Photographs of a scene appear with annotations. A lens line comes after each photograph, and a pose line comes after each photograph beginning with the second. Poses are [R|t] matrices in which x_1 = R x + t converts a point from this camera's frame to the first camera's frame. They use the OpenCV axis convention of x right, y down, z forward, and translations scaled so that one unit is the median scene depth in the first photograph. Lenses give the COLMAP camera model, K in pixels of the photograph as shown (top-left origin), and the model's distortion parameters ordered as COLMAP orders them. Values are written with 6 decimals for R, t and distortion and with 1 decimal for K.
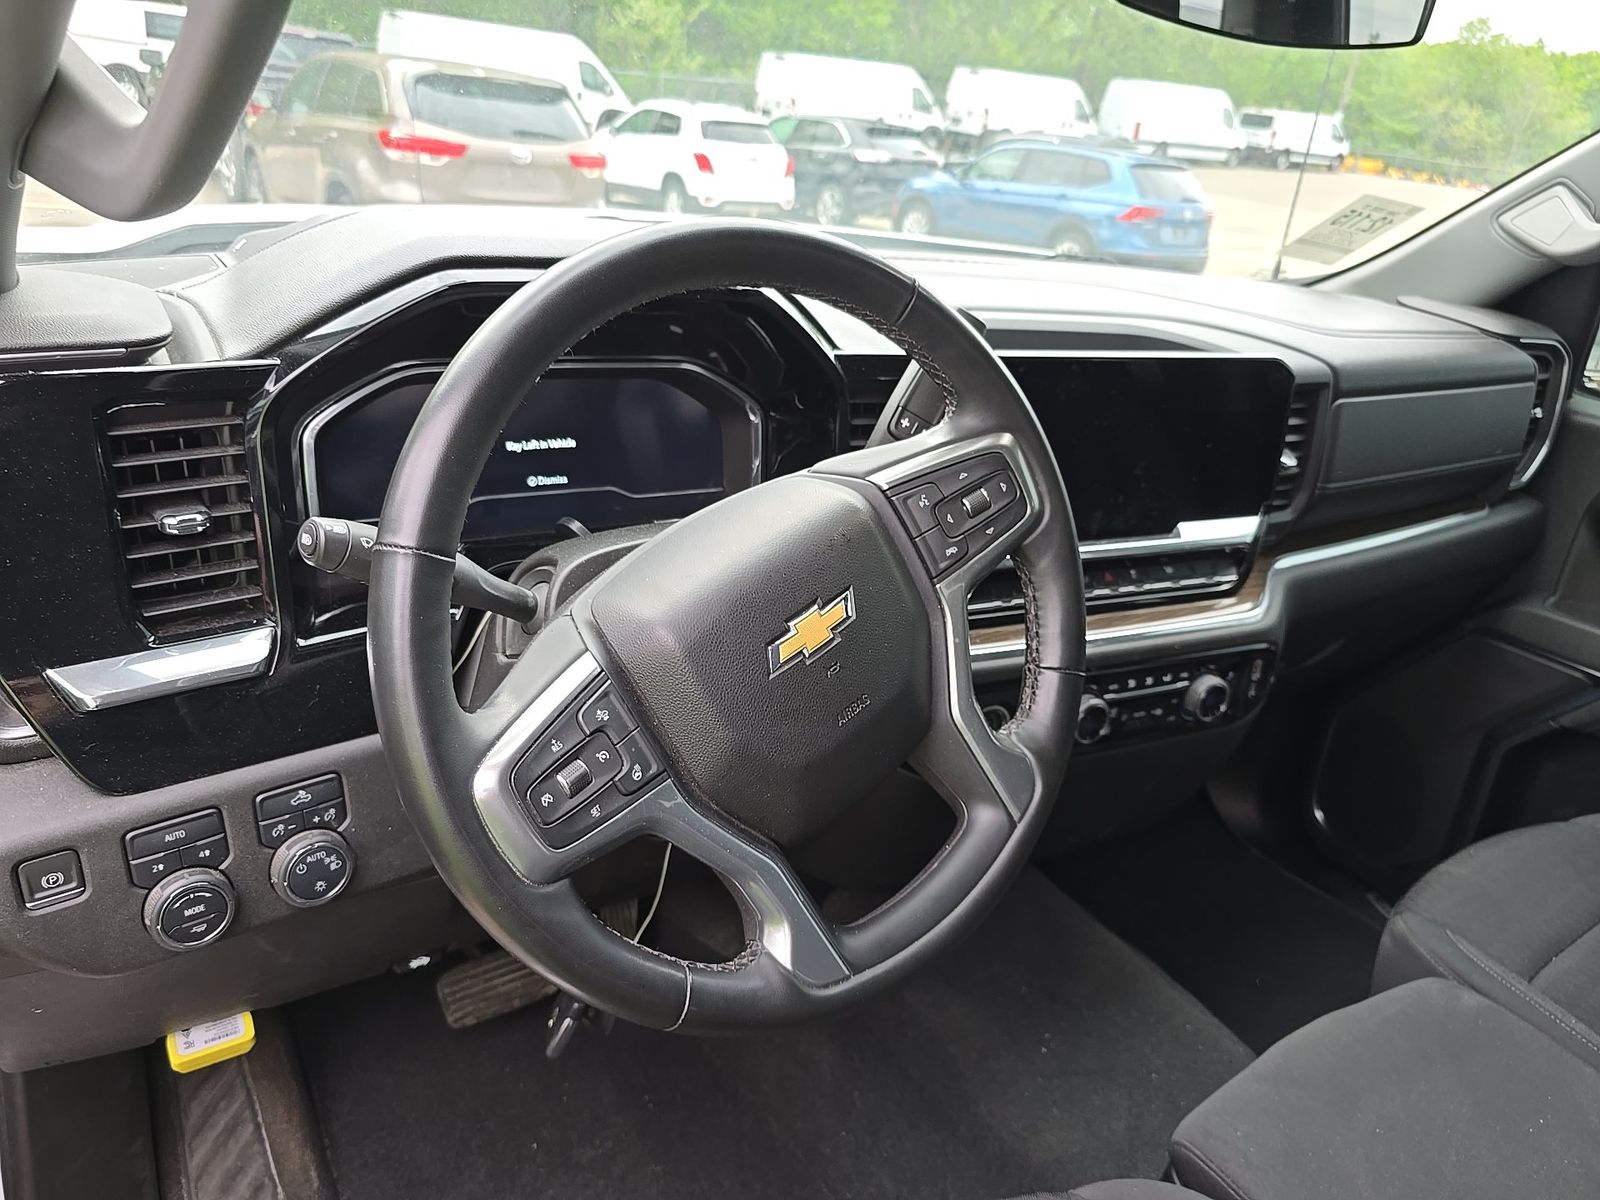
lens RADIAL K [[1104.6, 0, 794.0], [0, 1104.6, 609.9], [0, 0, 1]] dist [0.028015, -0.031112]
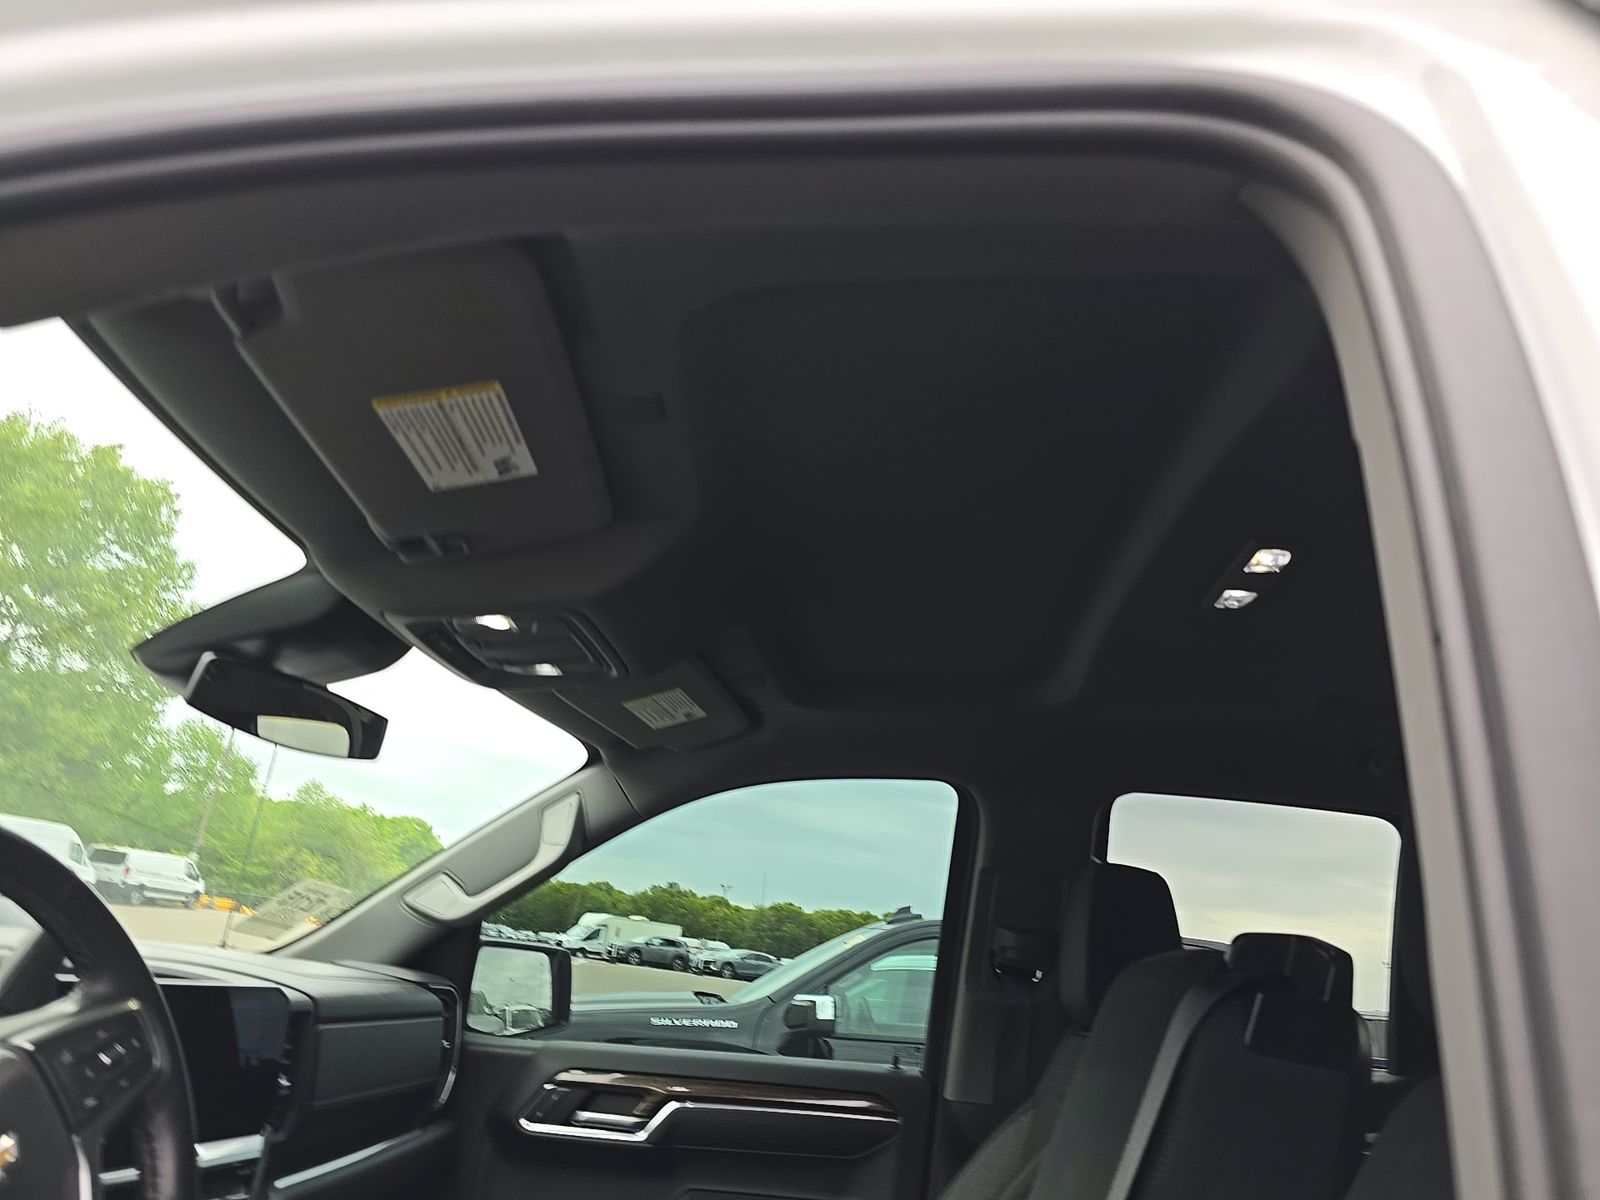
lens RADIAL K [[1104.6, 0, 799.7], [0, 1104.6, 602.2], [0, 0, 1]] dist [0.028015, -0.031112]
pose [[0.607957, 0.224273, 0.761636, -0.236093], [0.281476, 0.836089, -0.470878, 0.154228], [-0.742401, 0.500656, 0.445179, -0.180234]]
